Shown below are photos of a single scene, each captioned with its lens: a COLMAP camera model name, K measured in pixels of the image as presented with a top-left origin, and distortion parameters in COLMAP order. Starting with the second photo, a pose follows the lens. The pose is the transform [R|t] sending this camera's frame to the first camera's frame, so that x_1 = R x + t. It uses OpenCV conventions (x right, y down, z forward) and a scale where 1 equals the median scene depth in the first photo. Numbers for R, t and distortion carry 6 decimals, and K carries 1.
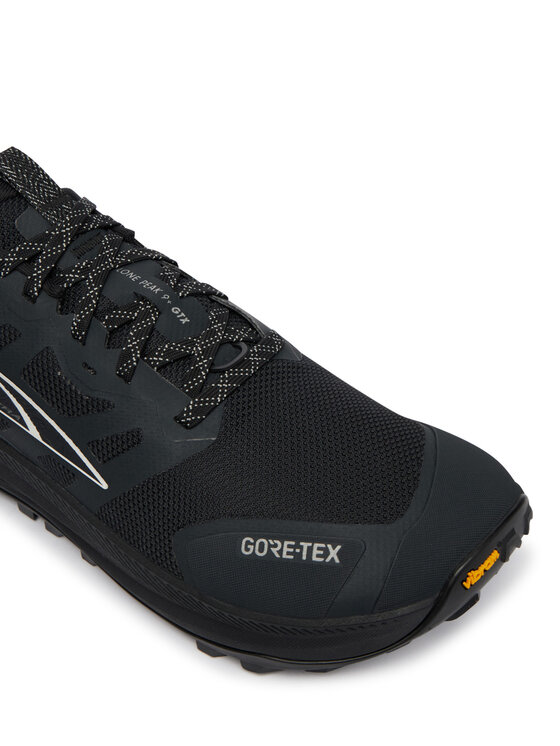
lens RADIAL K [[1170.2, 0, 279.2], [0, 1170.2, 372.7], [0, 0, 1]] dist [-0.052599, 0.000000]
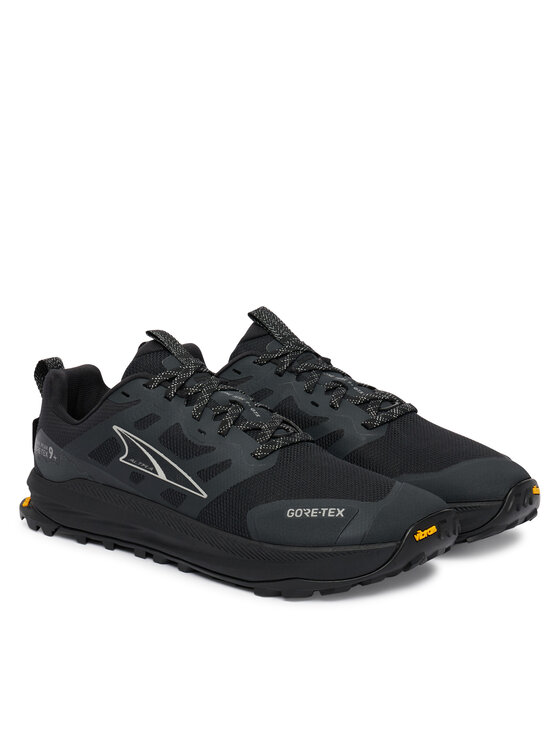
lens RADIAL K [[1317.0, 0, 280.4], [0, 1317.0, 373.2], [0, 0, 1]] dist [0.011039, 0.000000]
pose [[0.998036, 0.061852, -0.009933, -0.033276], [-0.060290, 0.905323, -0.420424, 0.728775], [-0.017011, 0.420197, 0.907273, -0.799449]]
